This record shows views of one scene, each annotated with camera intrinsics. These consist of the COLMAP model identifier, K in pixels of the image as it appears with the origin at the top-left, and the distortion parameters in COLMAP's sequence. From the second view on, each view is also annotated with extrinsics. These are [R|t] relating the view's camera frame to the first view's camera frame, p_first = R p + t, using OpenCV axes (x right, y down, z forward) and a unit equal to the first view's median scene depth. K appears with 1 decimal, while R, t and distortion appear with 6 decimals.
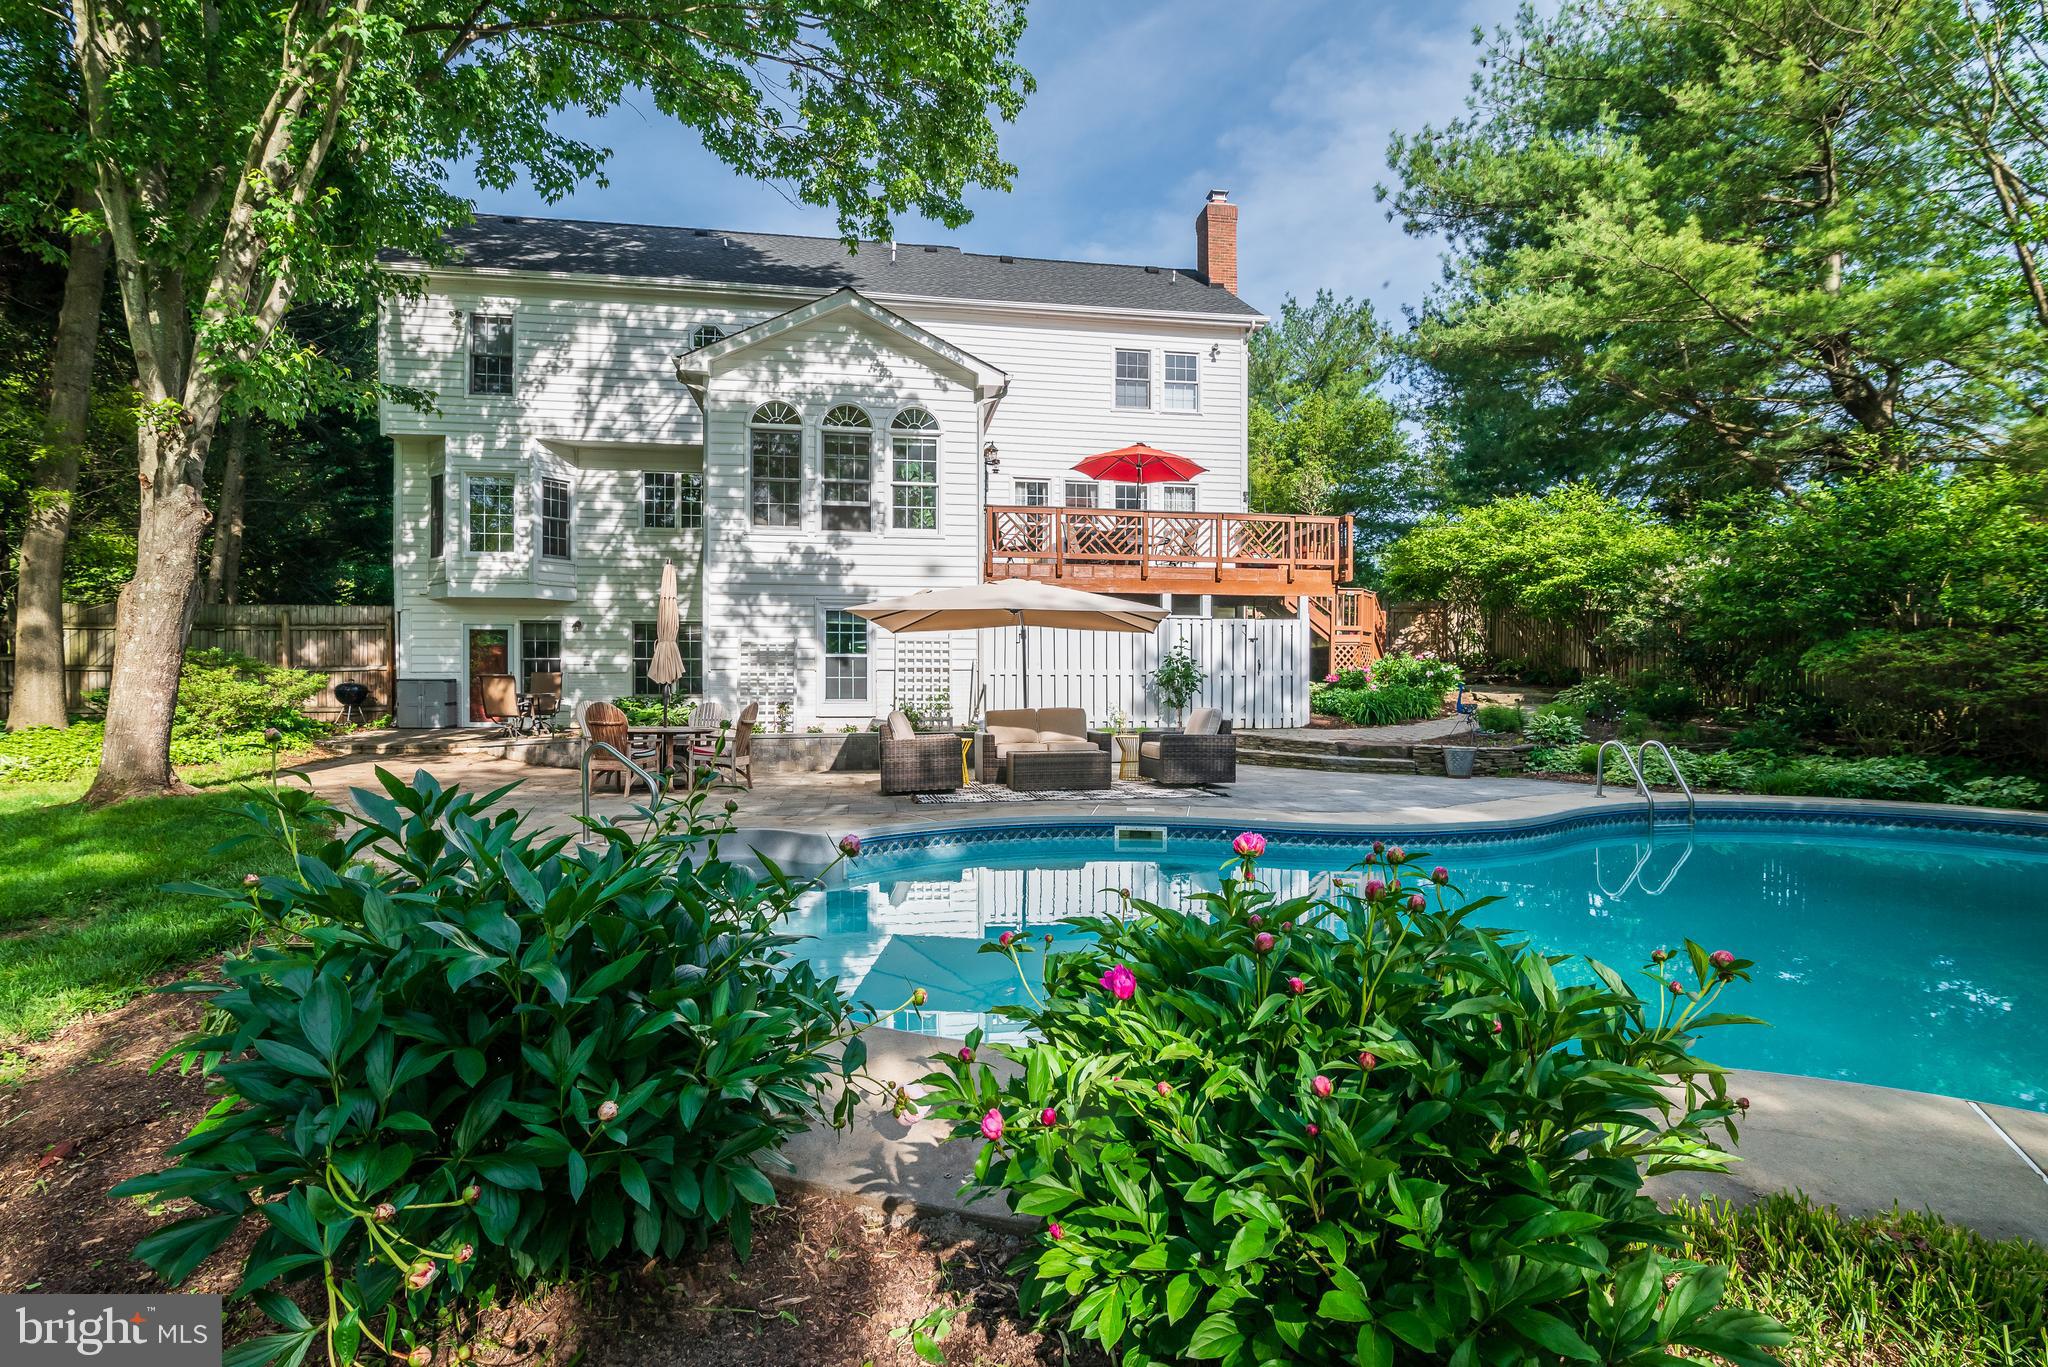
lens RADIAL K [[964.9, 0, 1024.6], [0, 964.9, 690.7], [0, 0, 1]] dist [-0.008444, -0.000338]
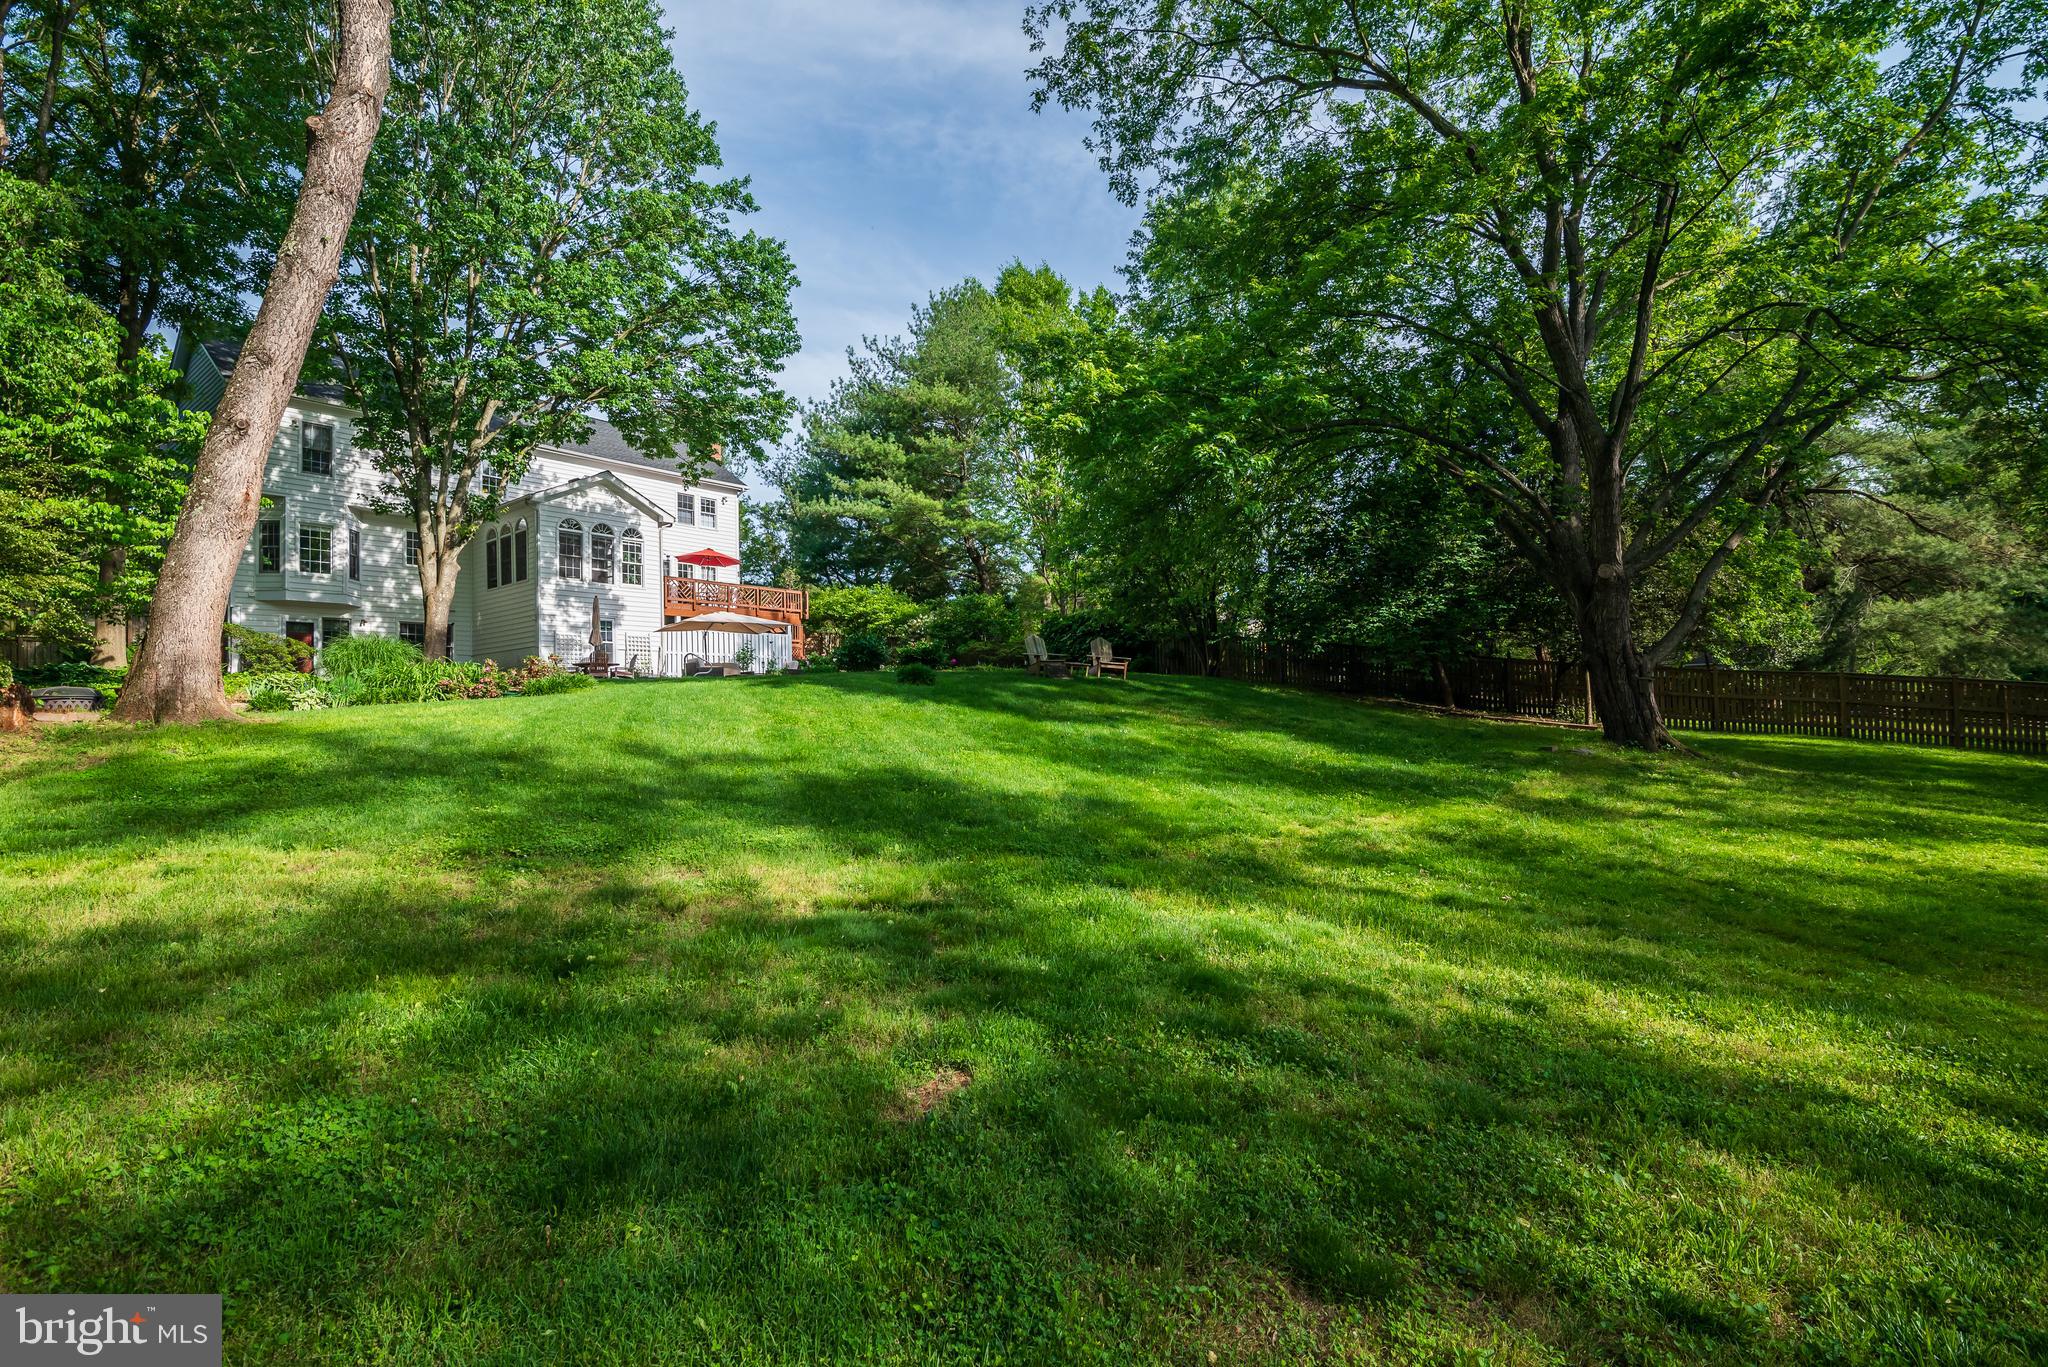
lens RADIAL K [[964.9, 0, 1024.6], [0, 964.9, 690.7], [0, 0, 1]] dist [-0.008444, -0.000338]
pose [[0.720392, -0.001146, 0.693566, -0.856139], [0.027425, 0.999264, -0.026835, 0.129792], [-0.693025, 0.038352, 0.719893, -0.985693]]
